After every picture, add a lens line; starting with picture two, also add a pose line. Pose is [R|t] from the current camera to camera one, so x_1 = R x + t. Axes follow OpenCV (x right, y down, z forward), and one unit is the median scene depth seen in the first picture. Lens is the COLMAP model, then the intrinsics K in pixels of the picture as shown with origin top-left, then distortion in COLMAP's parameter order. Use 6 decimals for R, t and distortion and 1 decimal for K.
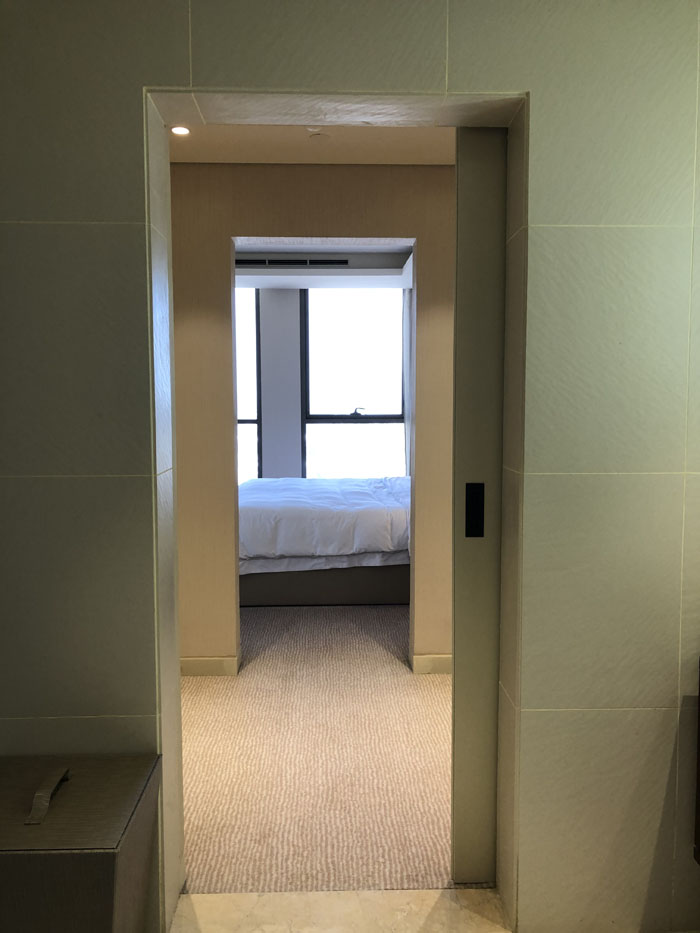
lens RADIAL K [[766.1, 0, 350.1], [0, 766.1, 462.1], [0, 0, 1]] dist [0.073414, -0.113578]
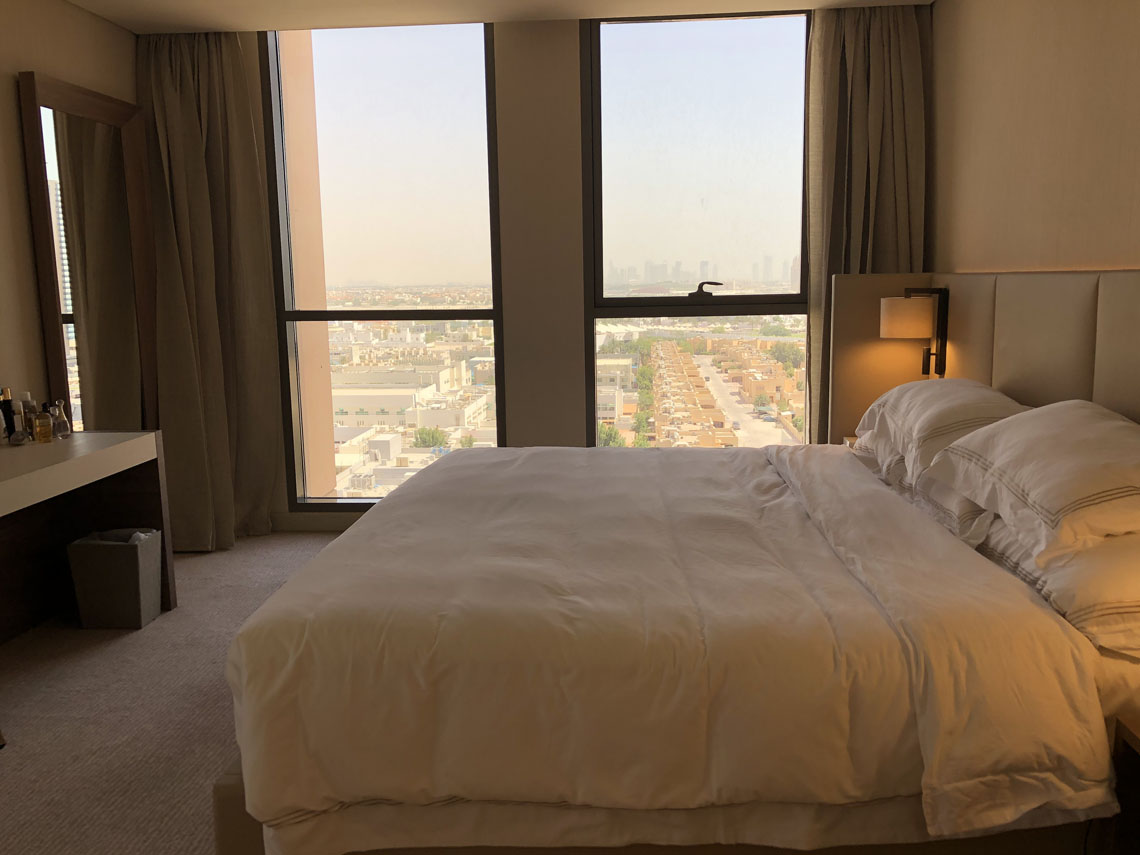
lens RADIAL K [[936.1, 0, 572.9], [0, 936.1, 424.3], [0, 0, 1]] dist [0.073414, -0.113578]
pose [[0.993218, 0.002882, -0.116228, -0.005421], [0.005470, 0.997427, 0.071480, -0.040225], [0.116135, -0.071631, 0.990647, 0.666406]]
